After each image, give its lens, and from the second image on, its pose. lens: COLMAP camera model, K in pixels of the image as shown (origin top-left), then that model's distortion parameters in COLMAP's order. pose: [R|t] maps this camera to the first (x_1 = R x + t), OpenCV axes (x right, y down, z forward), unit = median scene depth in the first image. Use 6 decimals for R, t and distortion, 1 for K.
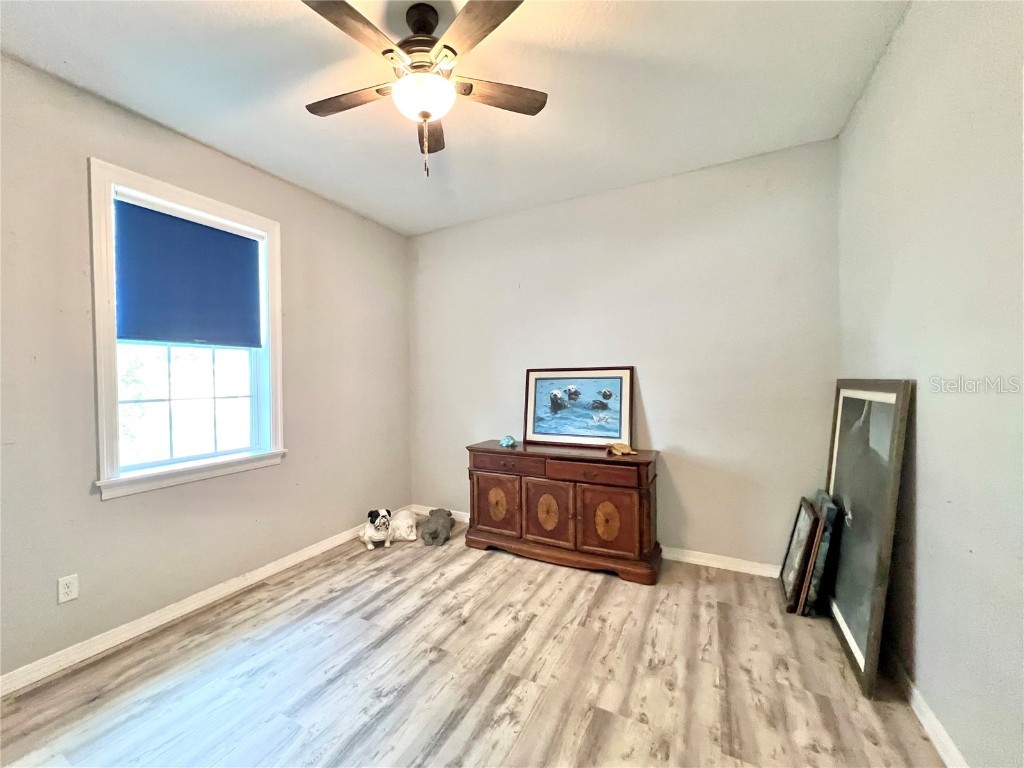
lens RADIAL K [[421.6, 0, 512.0], [0, 421.6, 384.9], [0, 0, 1]] dist [-0.011595, -0.000729]
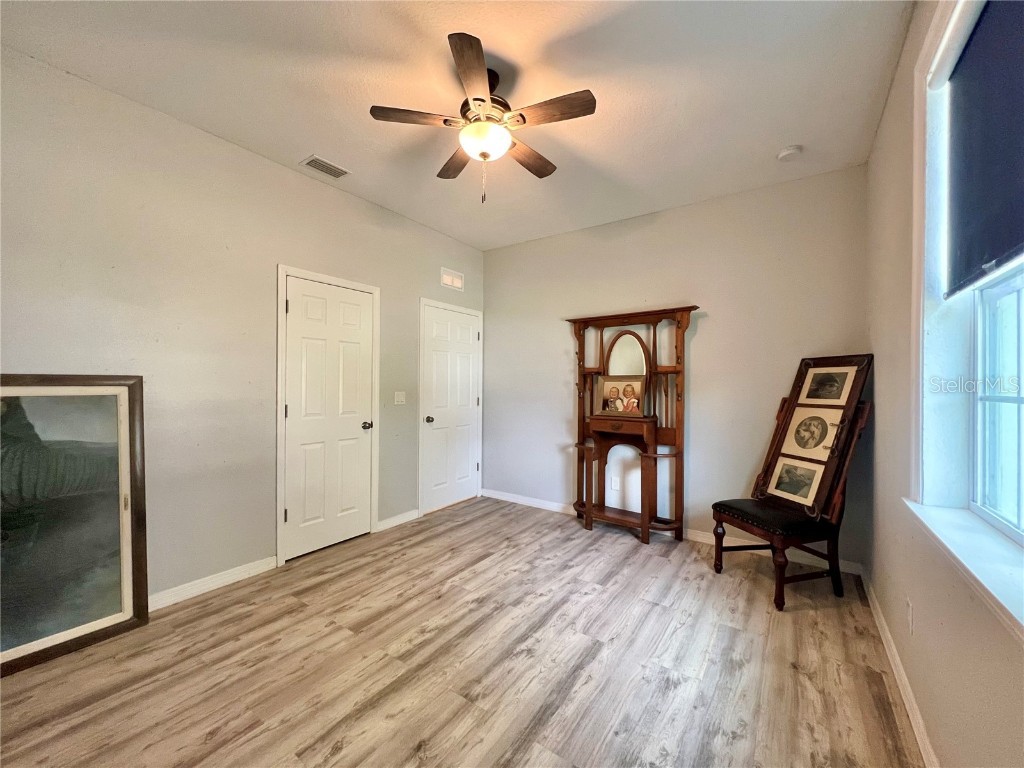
lens RADIAL K [[421.6, 0, 511.4], [0, 421.6, 385.2], [0, 0, 1]] dist [-0.011595, -0.000729]
pose [[-0.979778, 0.002098, 0.200075, -0.464876], [0.004949, 0.999893, 0.013747, 0.022093], [-0.200025, 0.014459, -0.979684, 1.957548]]
